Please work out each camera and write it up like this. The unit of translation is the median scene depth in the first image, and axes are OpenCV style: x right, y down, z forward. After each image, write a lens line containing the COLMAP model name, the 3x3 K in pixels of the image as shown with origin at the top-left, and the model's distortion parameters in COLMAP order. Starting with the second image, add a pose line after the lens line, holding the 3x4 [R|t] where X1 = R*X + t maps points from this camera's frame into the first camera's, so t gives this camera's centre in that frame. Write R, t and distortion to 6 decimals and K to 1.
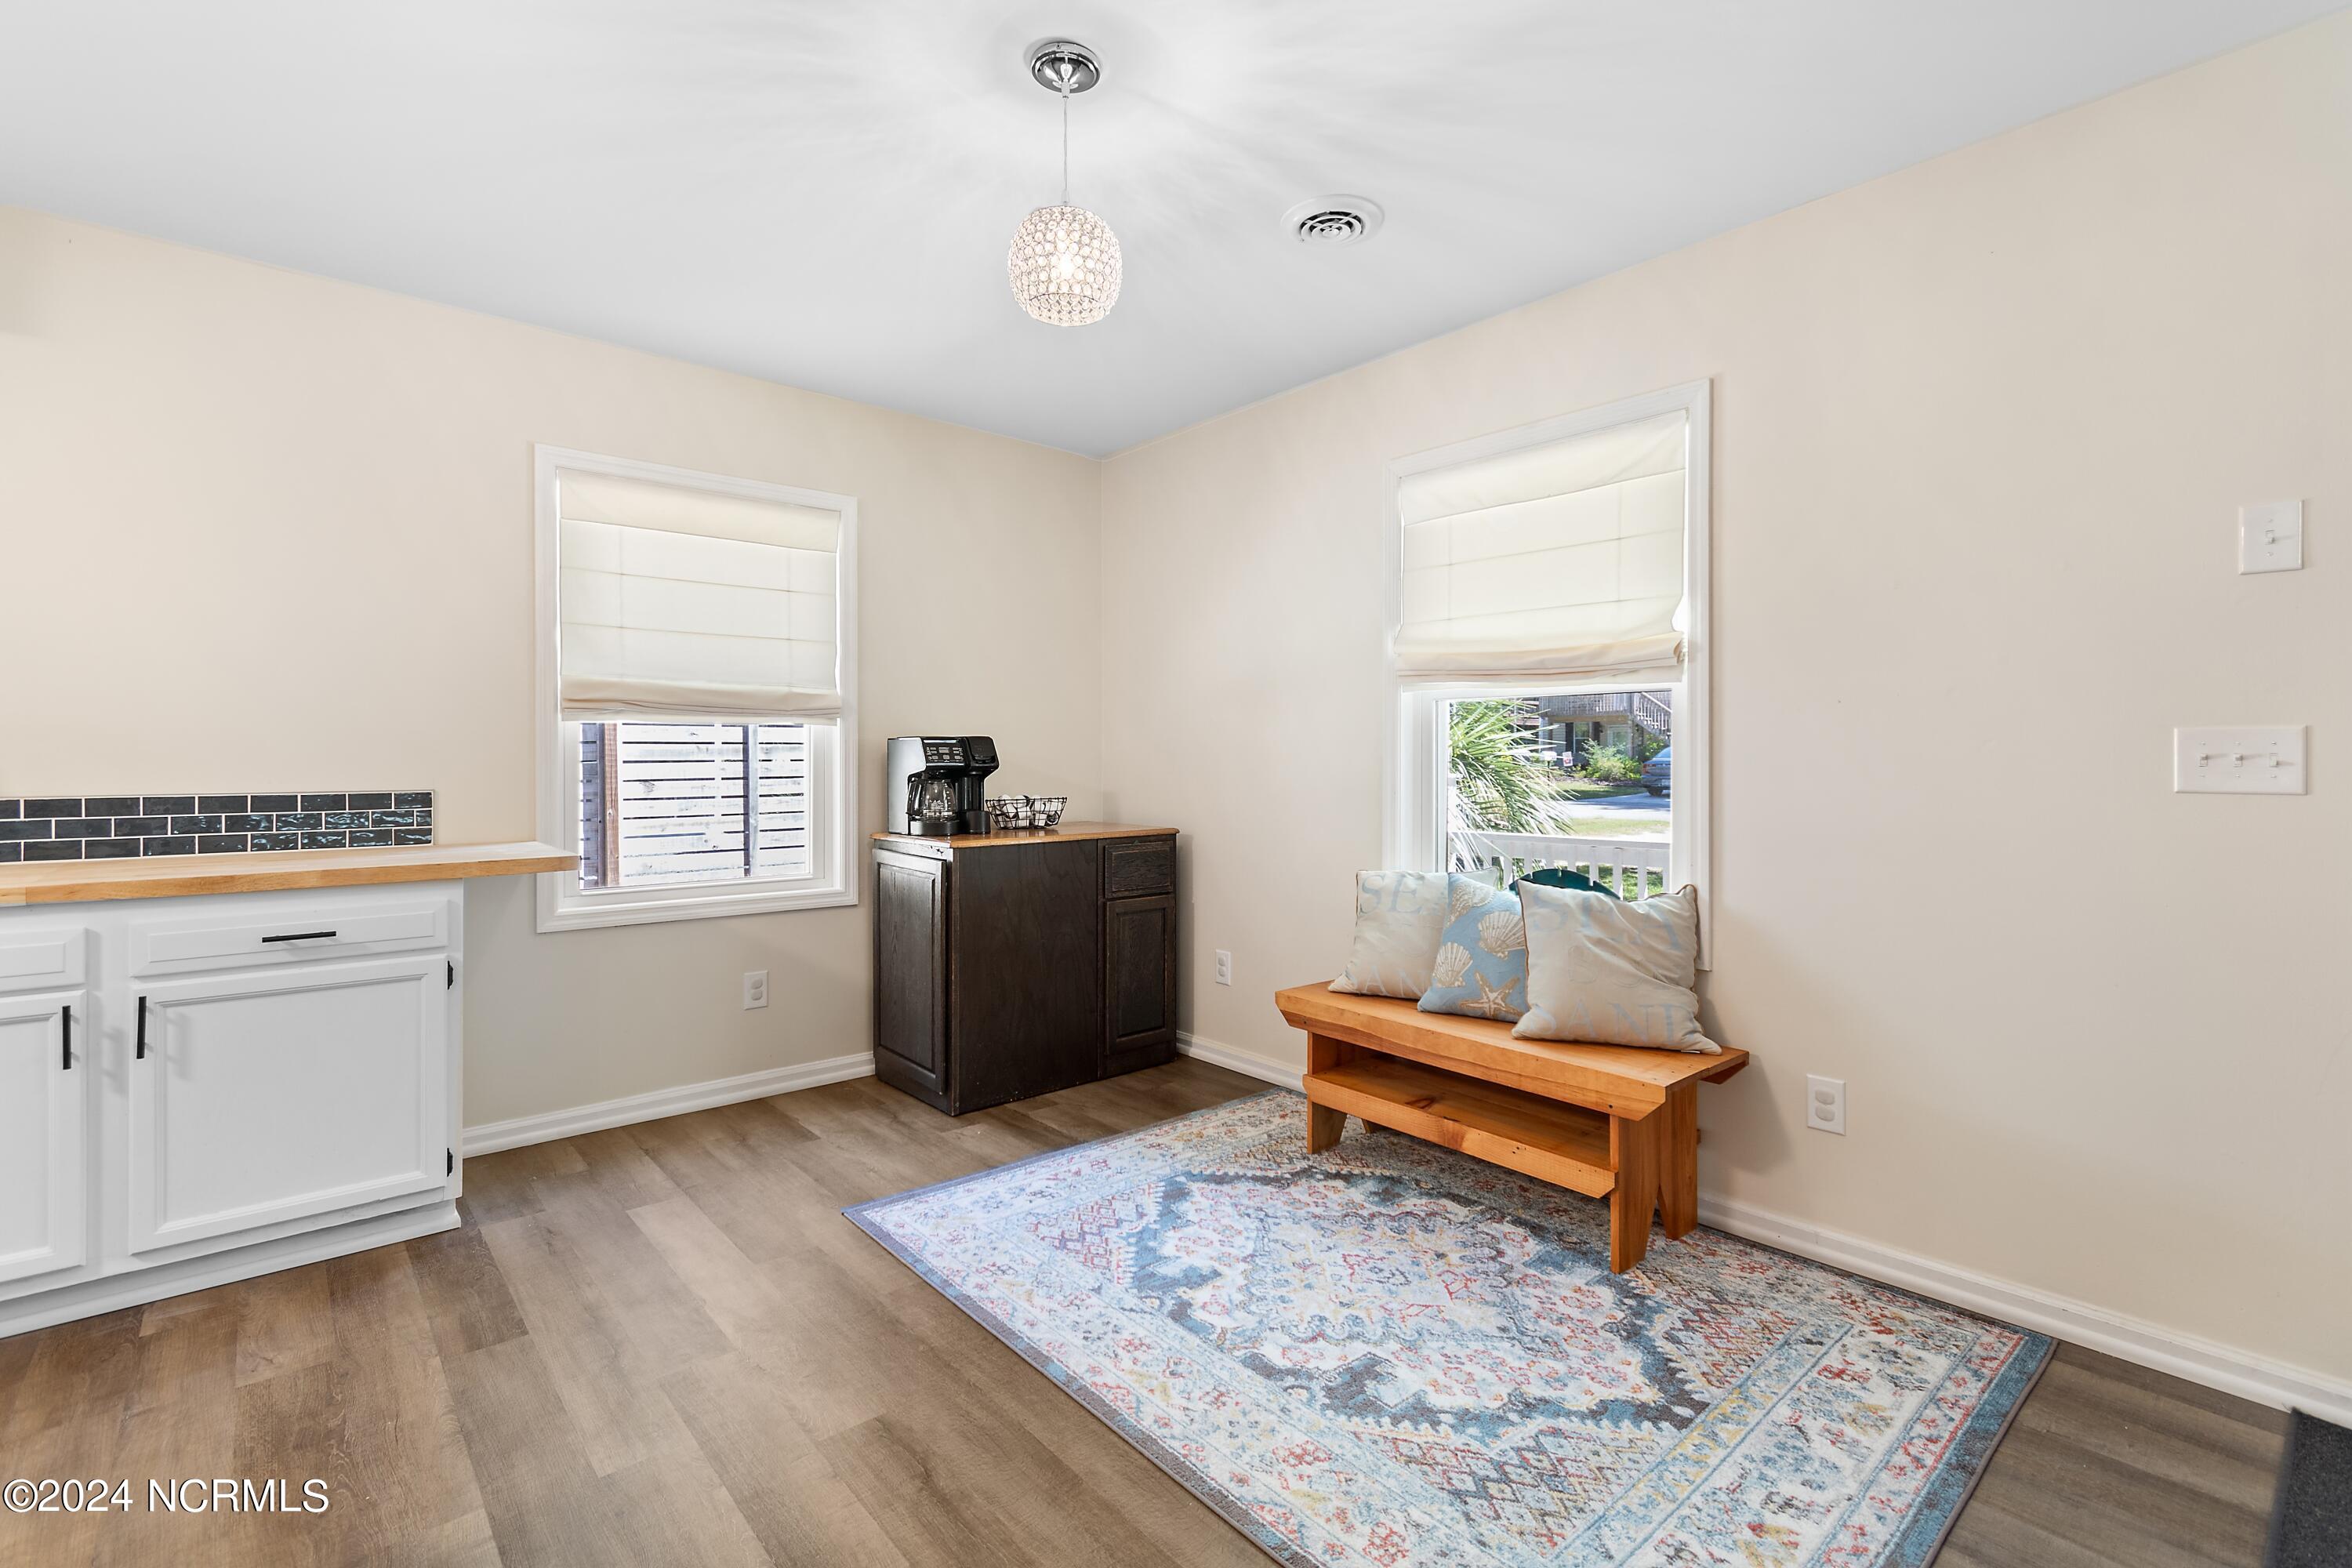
lens RADIAL K [[1062.1, 0, 1170.6], [0, 1062.1, 757.3], [0, 0, 1]] dist [0.001151, -0.000484]
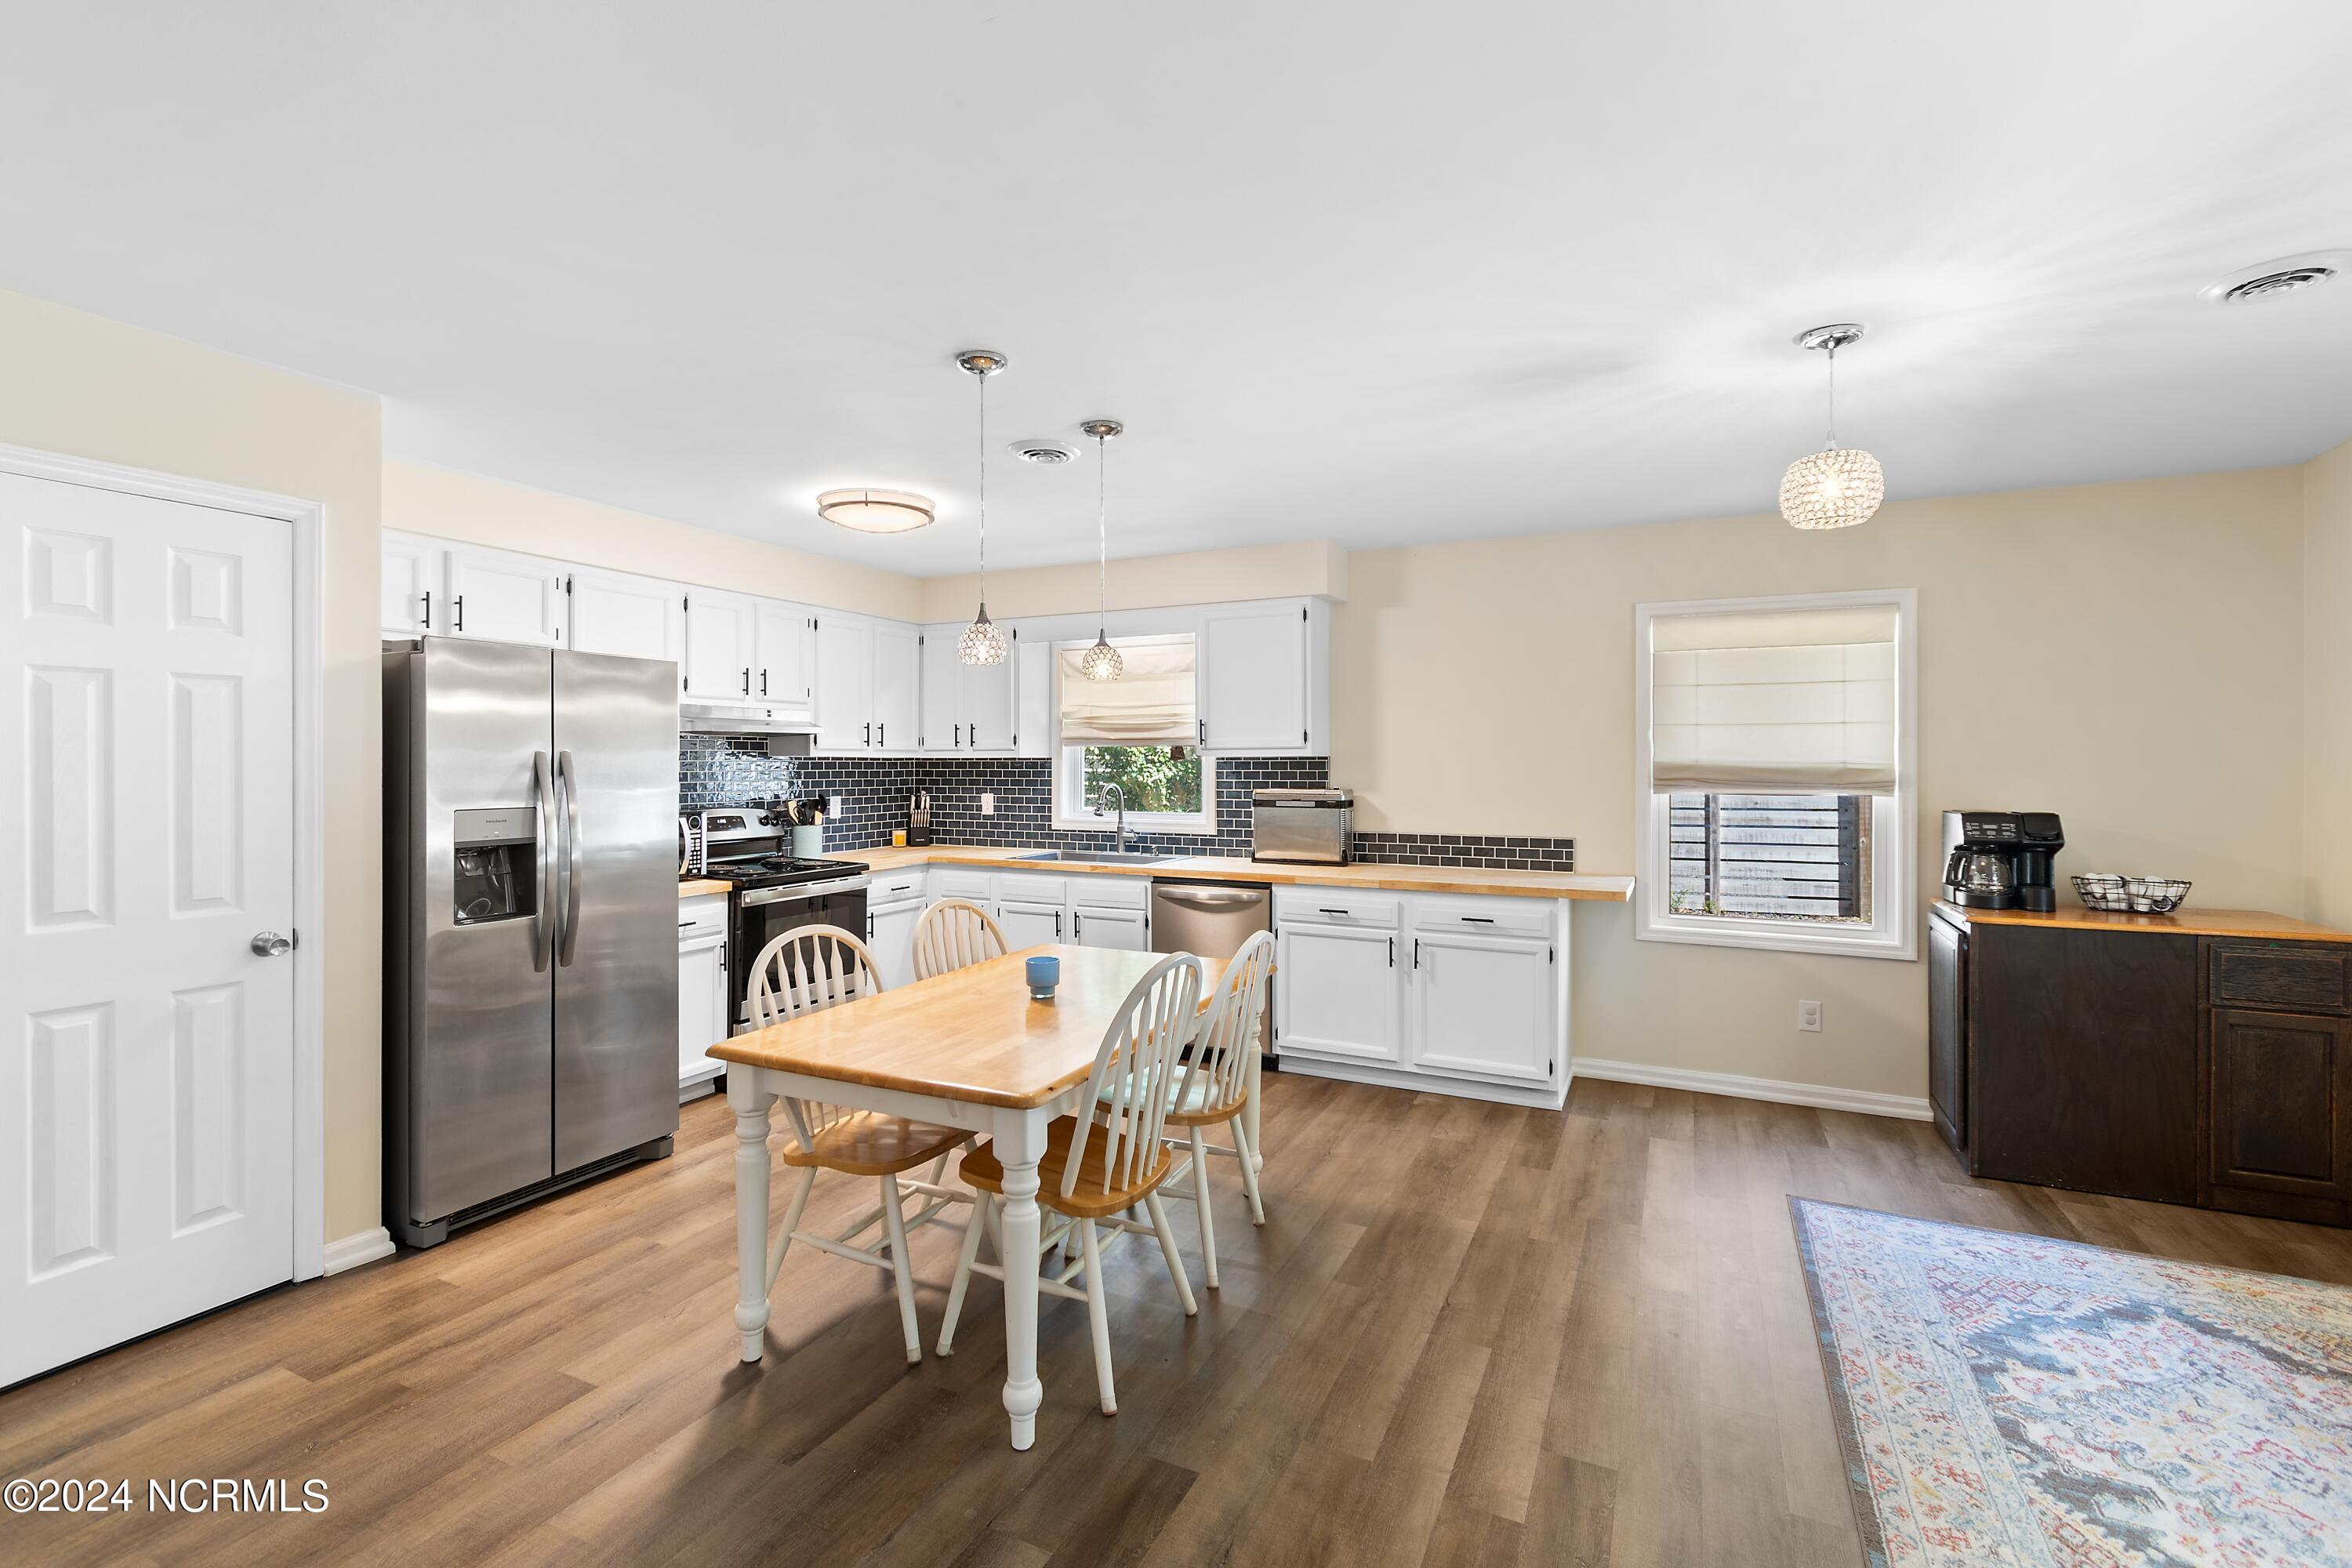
lens RADIAL K [[1040.8, 0, 1170.1], [0, 1040.8, 765.7], [0, 0, 1]] dist [0.000937, -0.001216]
pose [[0.391658, 0.005008, -0.920097, 0.506972], [-0.001946, 0.999987, 0.004614, -0.085433], [0.920109, -0.000016, 0.391663, -0.161675]]
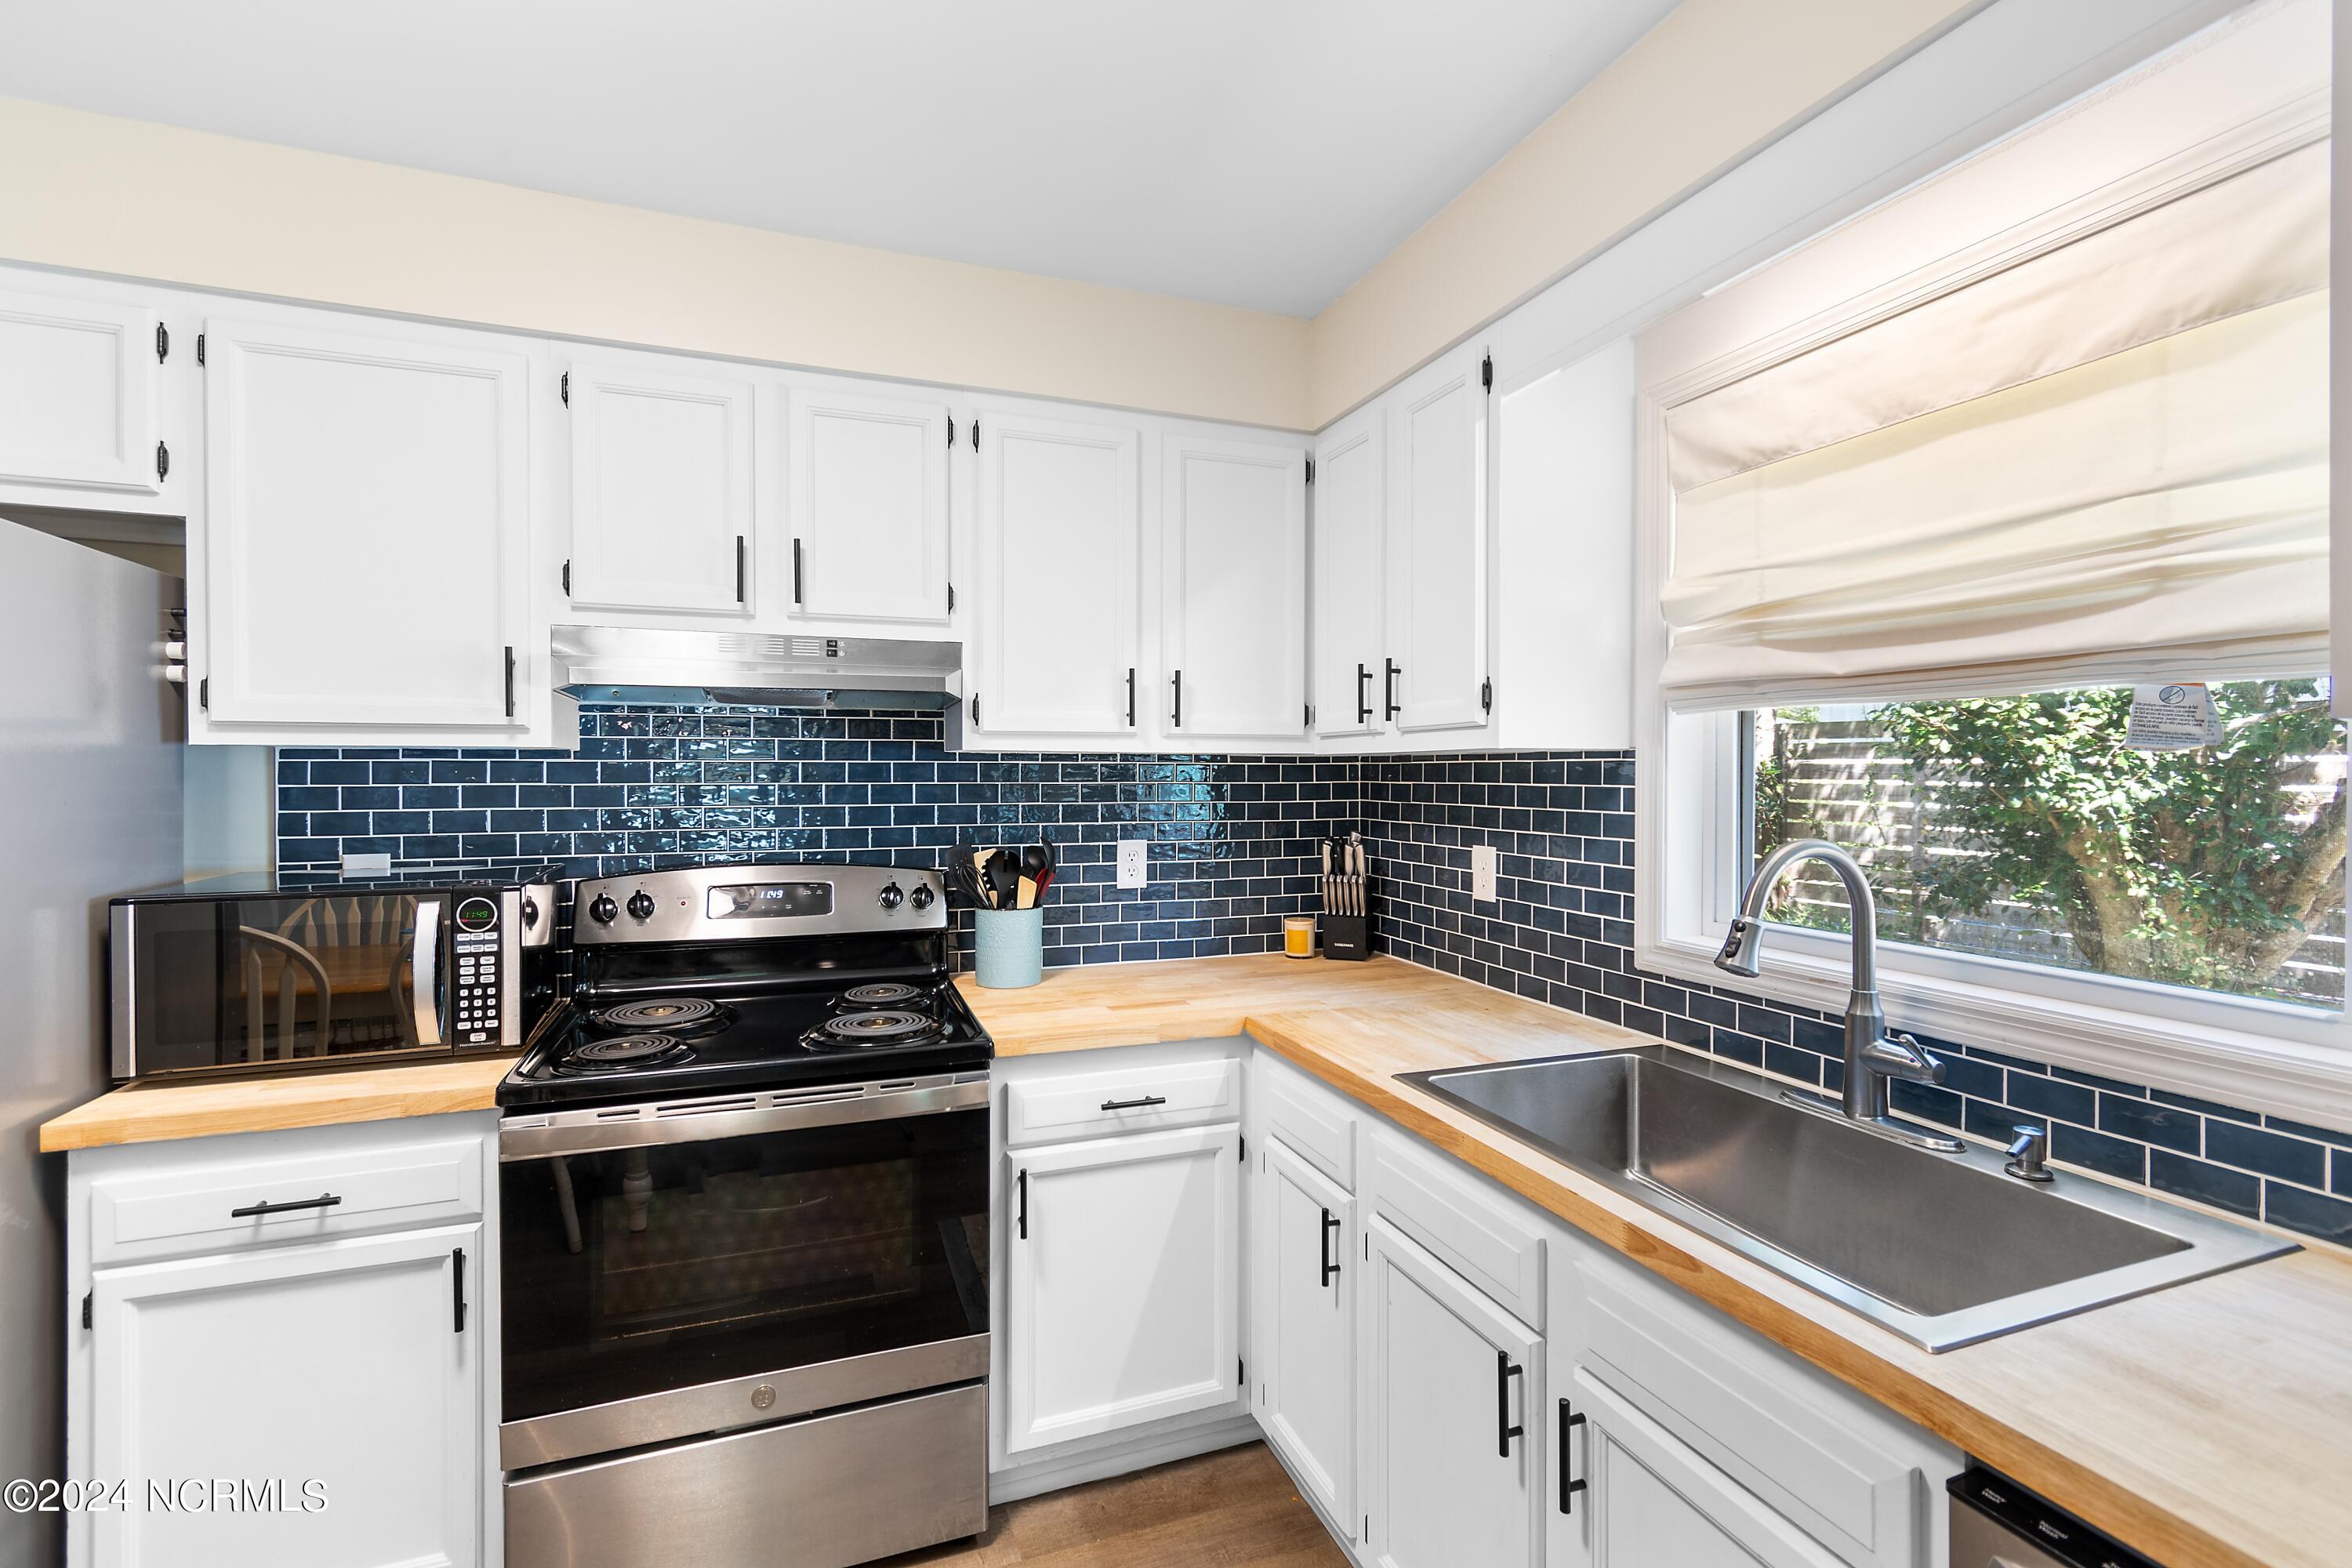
lens RADIAL K [[1039.3, 0, 1171.4], [0, 1039.3, 774.1], [0, 0, 1]] dist [0.002938, -0.001449]
pose [[-0.346206, 0.004060, -0.938150, -0.720099], [-0.001641, 0.999986, 0.004933, -0.078255], [0.938157, 0.003247, -0.346195, 0.368983]]
